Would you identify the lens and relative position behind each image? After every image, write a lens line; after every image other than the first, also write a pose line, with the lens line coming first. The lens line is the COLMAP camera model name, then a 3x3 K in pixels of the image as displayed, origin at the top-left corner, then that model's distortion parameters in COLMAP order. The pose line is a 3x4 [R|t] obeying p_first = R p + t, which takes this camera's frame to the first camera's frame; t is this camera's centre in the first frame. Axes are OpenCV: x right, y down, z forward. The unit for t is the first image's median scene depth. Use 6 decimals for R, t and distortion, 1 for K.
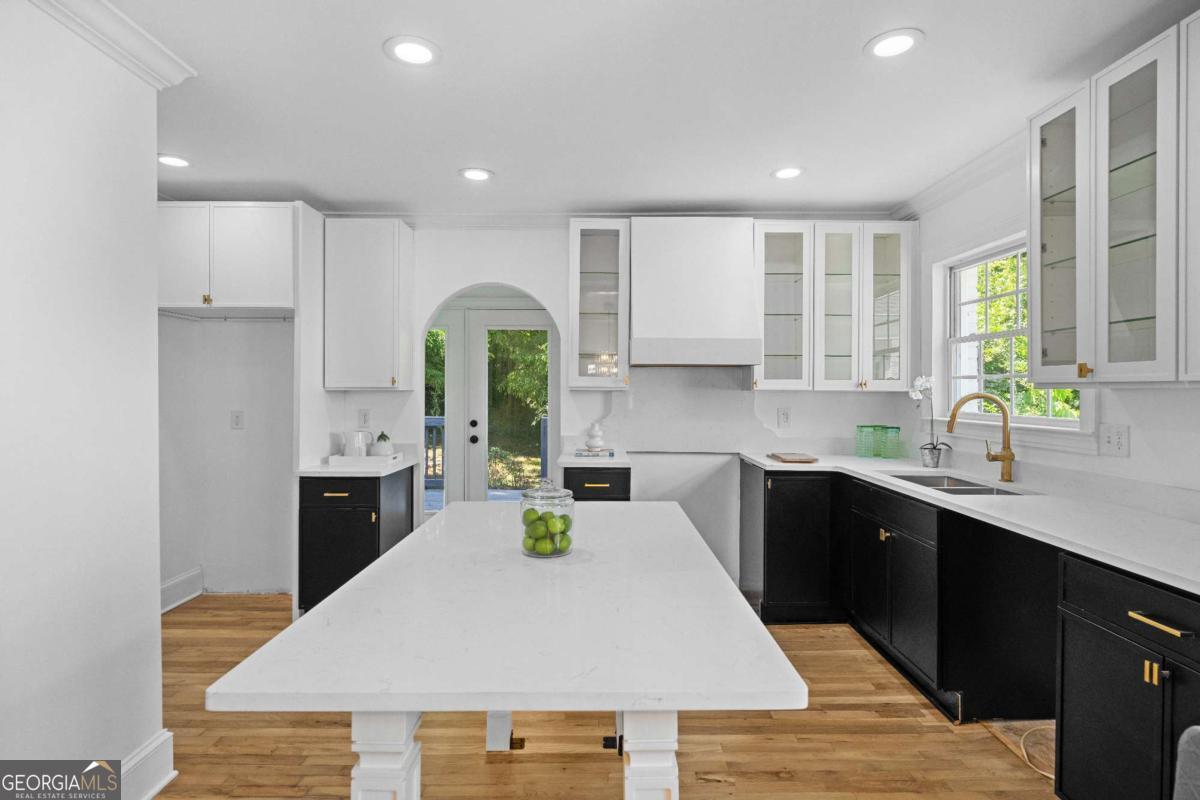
lens RADIAL K [[581.5, 0, 604.1], [0, 581.5, 397.6], [0, 0, 1]] dist [-0.004113, -0.000117]
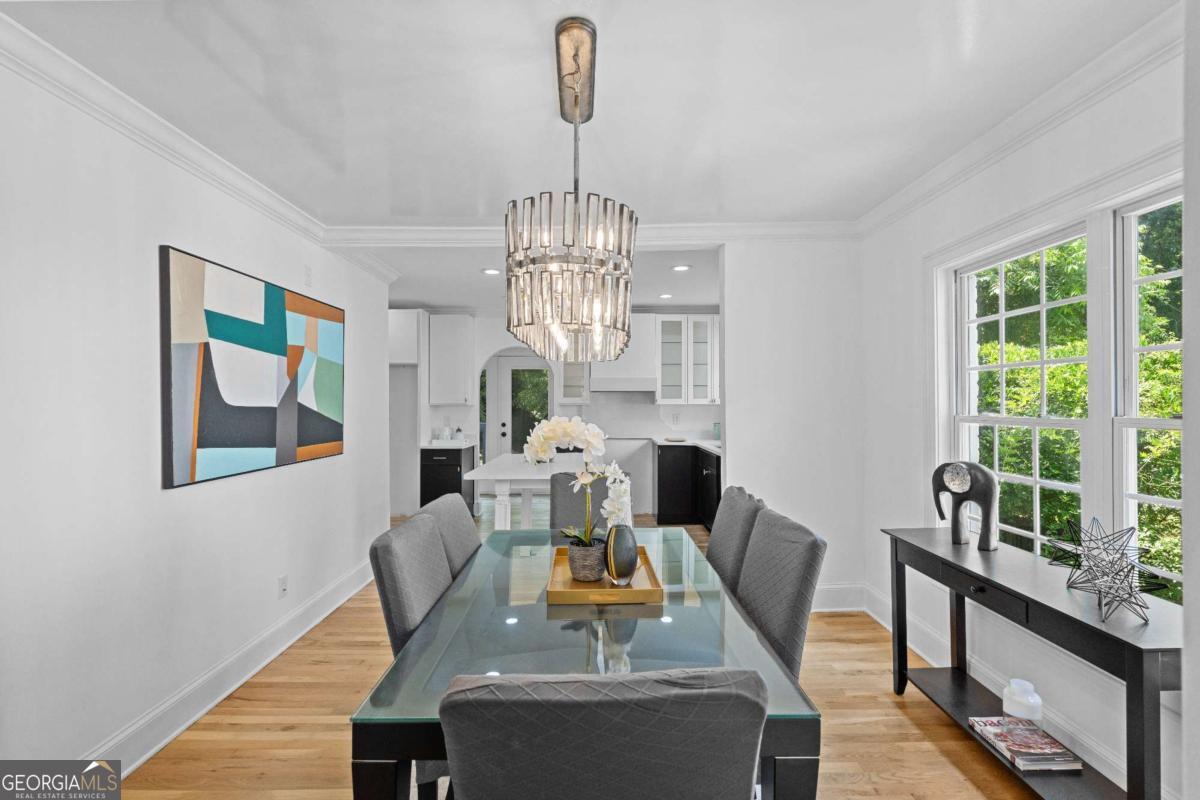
lens RADIAL K [[536.2, 0, 599.5], [0, 536.2, 400.5], [0, 0, 1]] dist [-0.001910, 0.000006]
pose [[0.999989, -0.004032, -0.002217, 0.082758], [0.003977, 0.999700, -0.024171, 0.016845], [0.002313, 0.024162, 0.999705, -0.776109]]
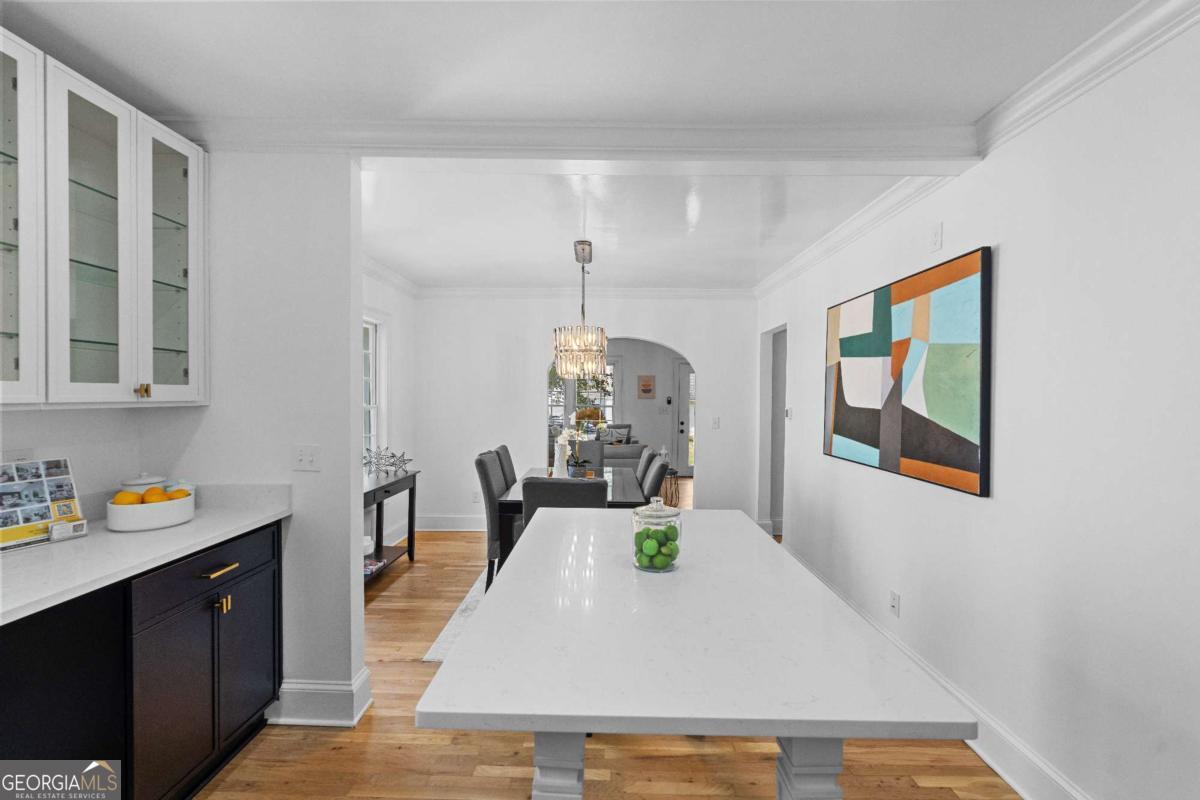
lens RADIAL K [[536.2, 0, 597.9], [0, 536.2, 400.8], [0, 0, 1]] dist [-0.001910, 0.000006]
pose [[-0.999828, -0.006795, 0.017285, 0.001781], [-0.006315, 0.999597, 0.027662, -0.030318], [-0.017466, 0.027548, -0.999468, 0.952618]]
